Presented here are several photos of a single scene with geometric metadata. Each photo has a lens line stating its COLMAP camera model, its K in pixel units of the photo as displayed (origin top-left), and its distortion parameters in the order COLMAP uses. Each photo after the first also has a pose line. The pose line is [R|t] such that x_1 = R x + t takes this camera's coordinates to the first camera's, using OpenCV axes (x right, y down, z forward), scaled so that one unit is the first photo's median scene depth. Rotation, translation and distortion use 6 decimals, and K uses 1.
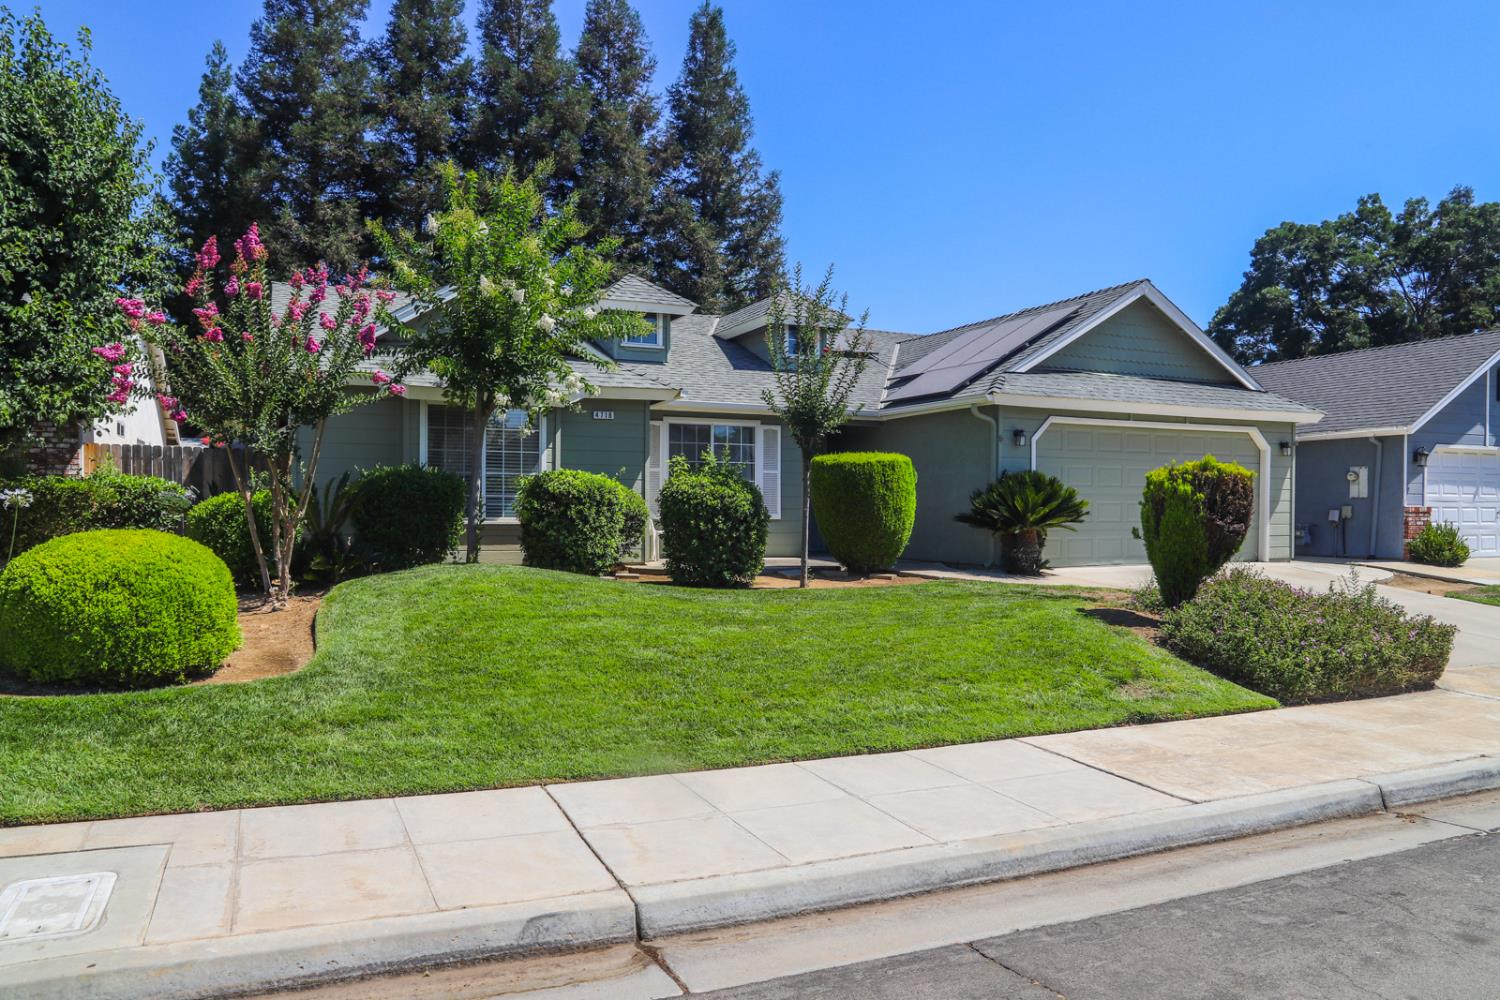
lens RADIAL K [[1095.5, 0, 748.8], [0, 1095.5, 529.8], [0, 0, 1]] dist [-0.131226, 0.104084]
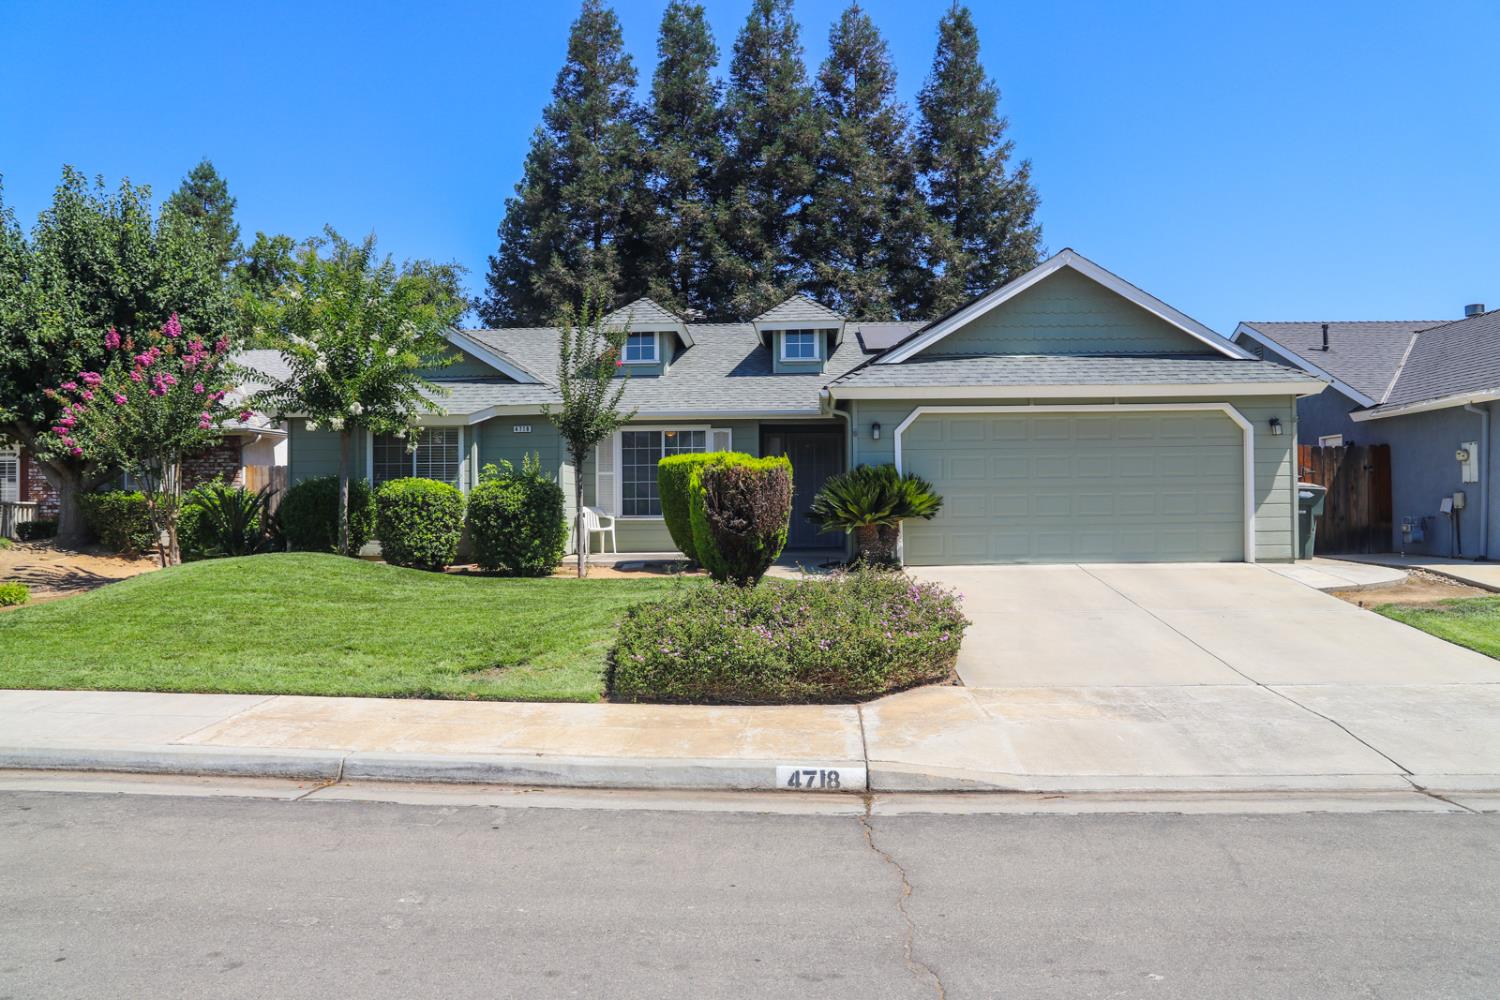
lens RADIAL K [[1088.5, 0, 754.7], [0, 1088.5, 495.1], [0, 0, 1]] dist [-0.131043, 0.097914]
pose [[0.880784, -0.016593, -0.473227, 0.525181], [0.002201, 0.999519, -0.030950, 0.002201], [0.473512, 0.026218, 0.880397, 0.079544]]
